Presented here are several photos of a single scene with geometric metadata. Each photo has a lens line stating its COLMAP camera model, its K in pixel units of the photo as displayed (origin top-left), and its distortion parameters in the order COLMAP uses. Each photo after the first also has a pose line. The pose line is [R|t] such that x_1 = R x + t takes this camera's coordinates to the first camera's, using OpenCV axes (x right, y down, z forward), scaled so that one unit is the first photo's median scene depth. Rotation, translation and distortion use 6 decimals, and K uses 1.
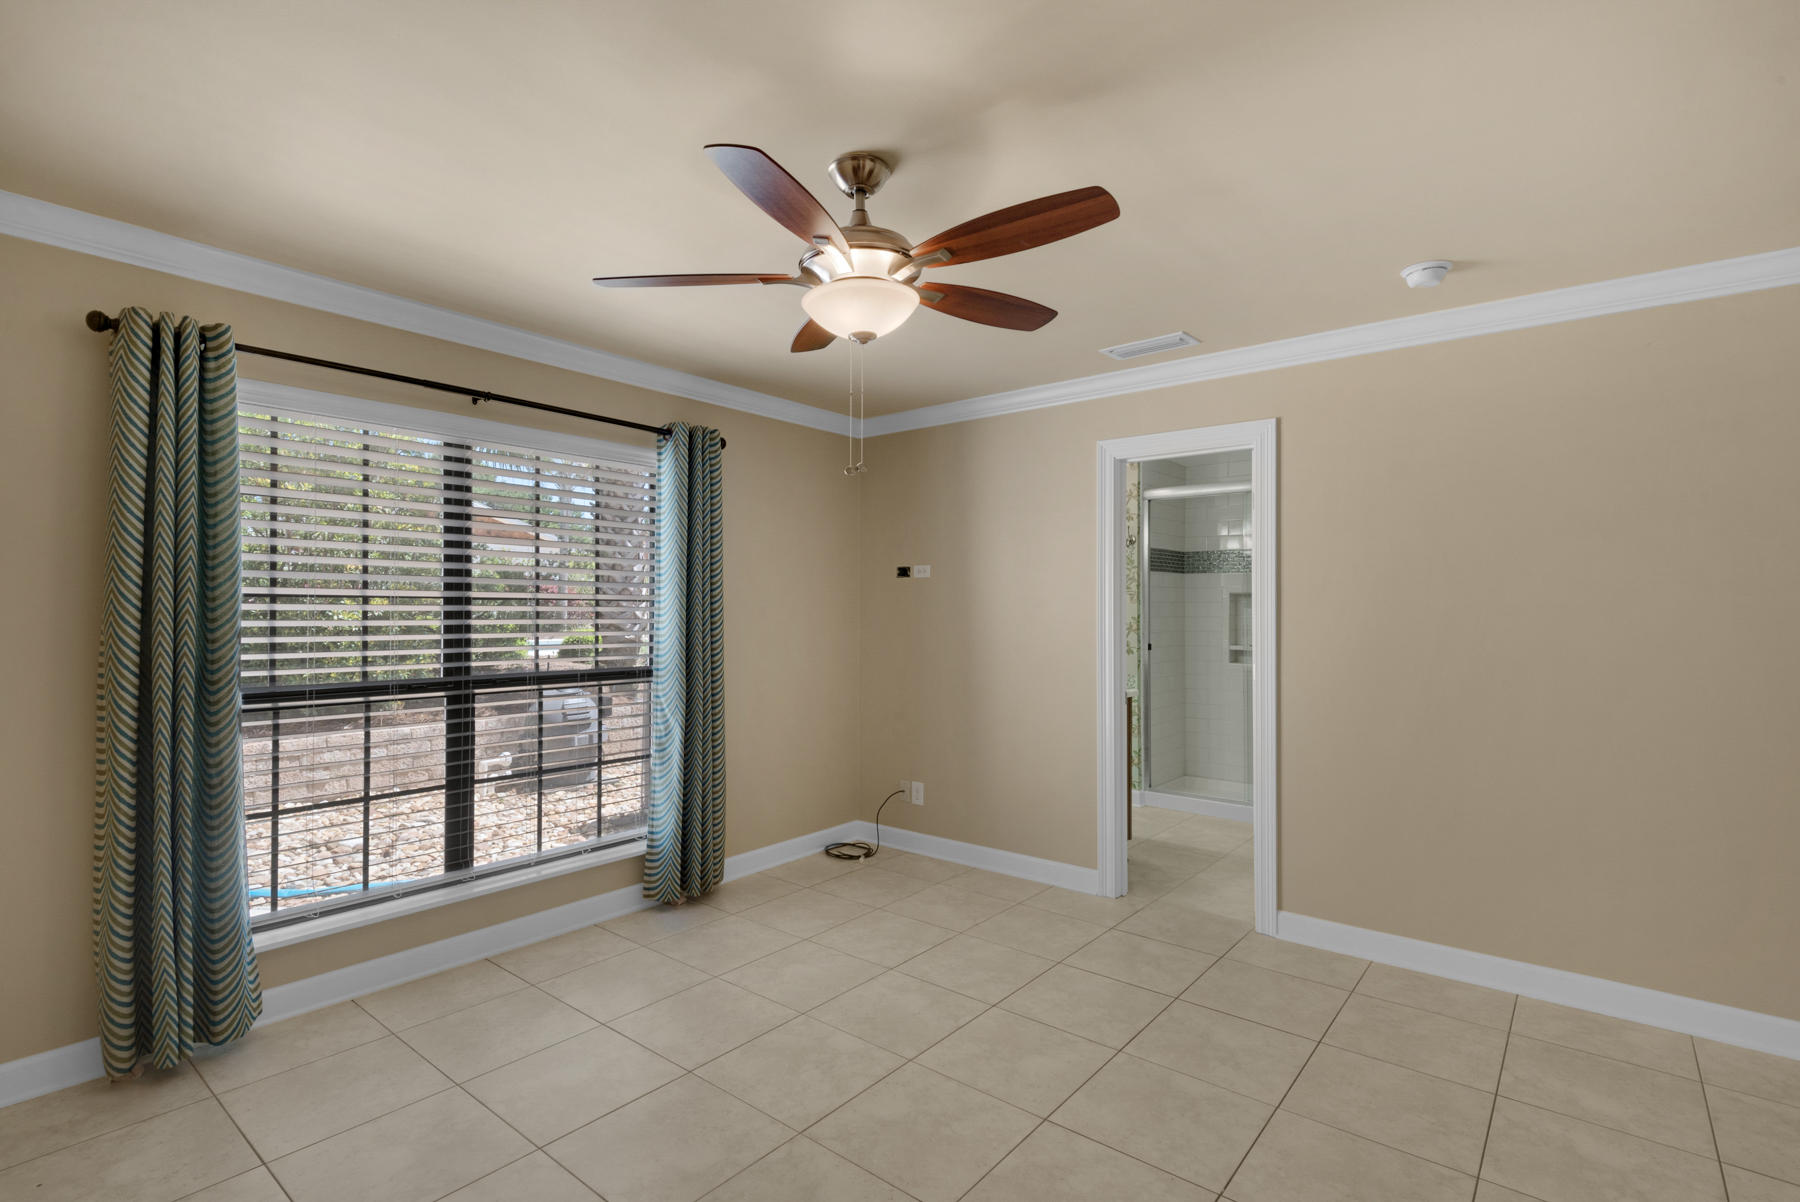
lens RADIAL K [[827.7, 0, 898.6], [0, 827.7, 604.1], [0, 0, 1]] dist [0.030833, -0.021165]
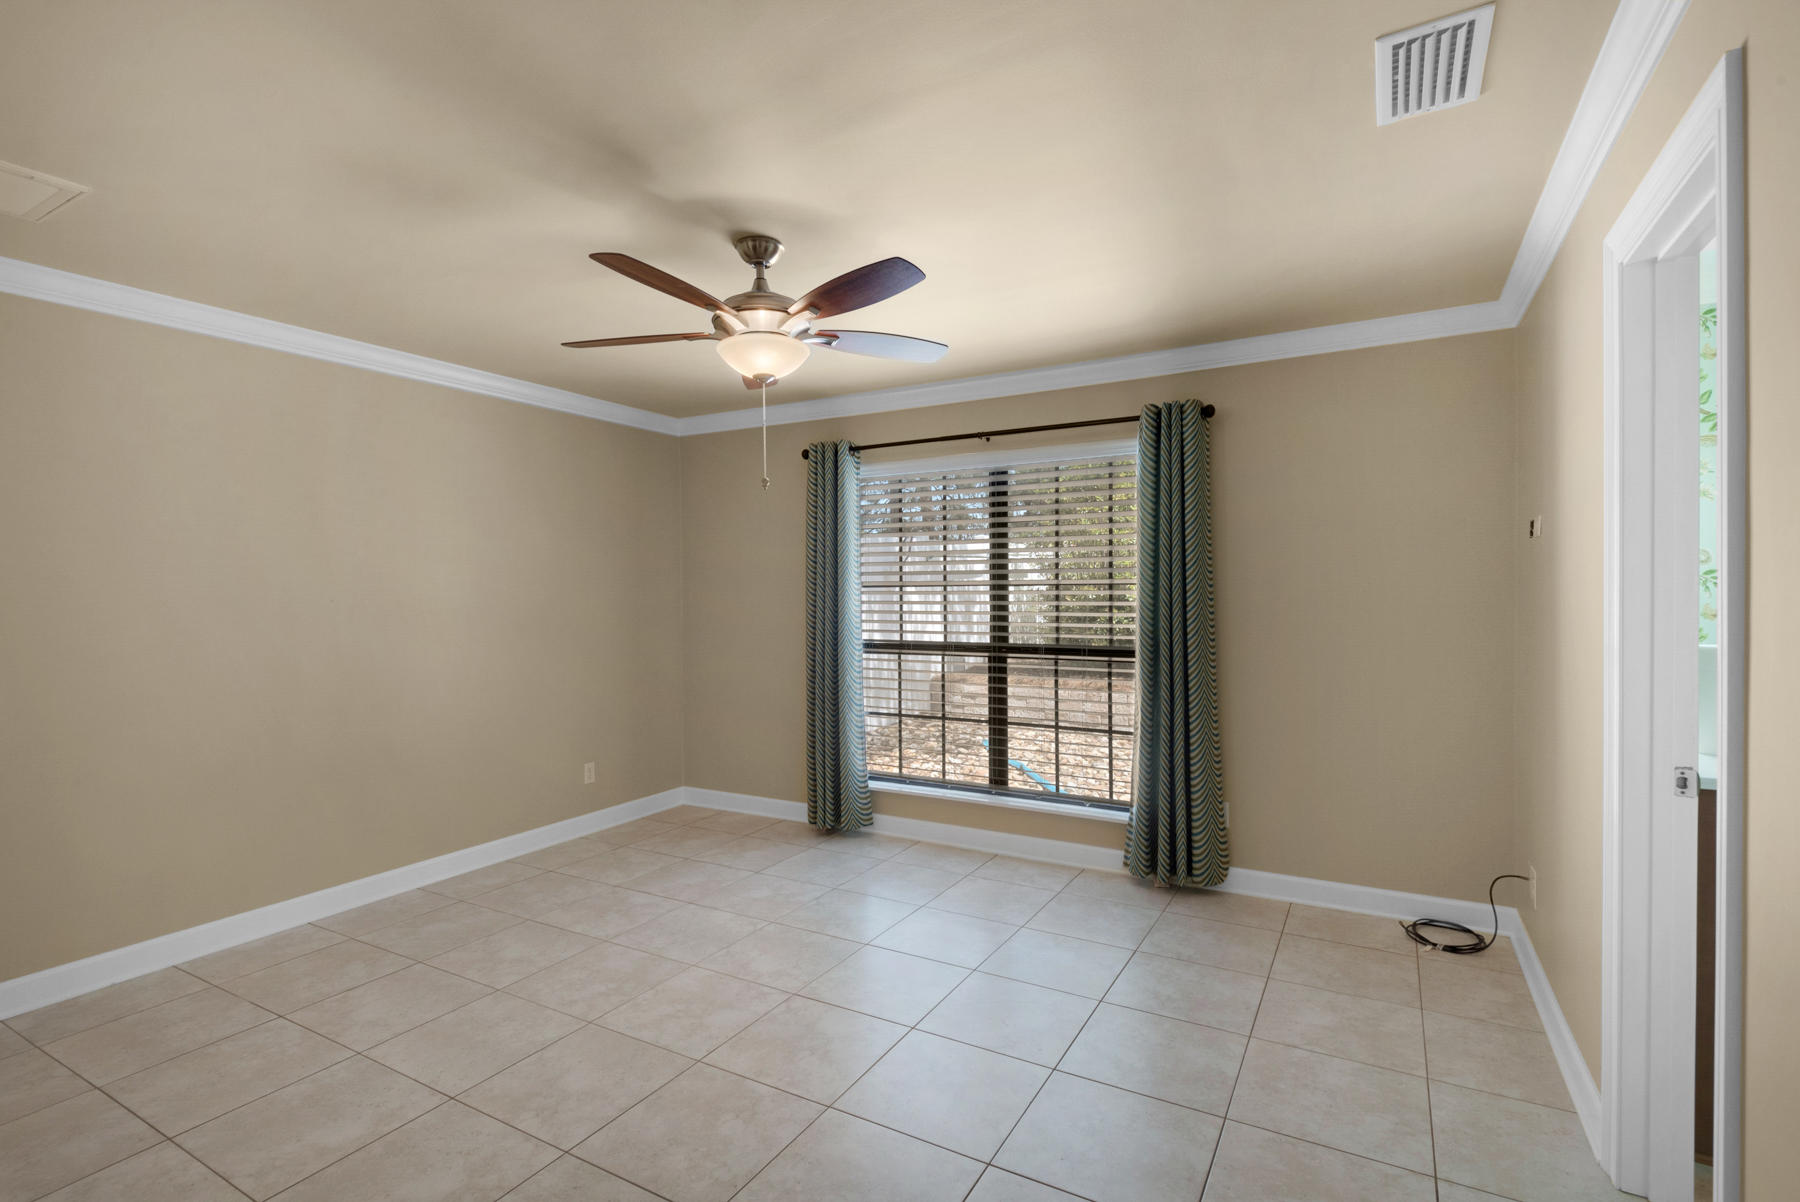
lens RADIAL K [[827.7, 0, 898.6], [0, 827.7, 604.1], [0, 0, 1]] dist [0.030833, -0.021165]
pose [[0.190048, 0.019161, -0.981588, 0.781766], [0.016096, 0.999614, 0.022629, -0.010063], [0.981643, -0.020100, 0.189667, 0.599594]]
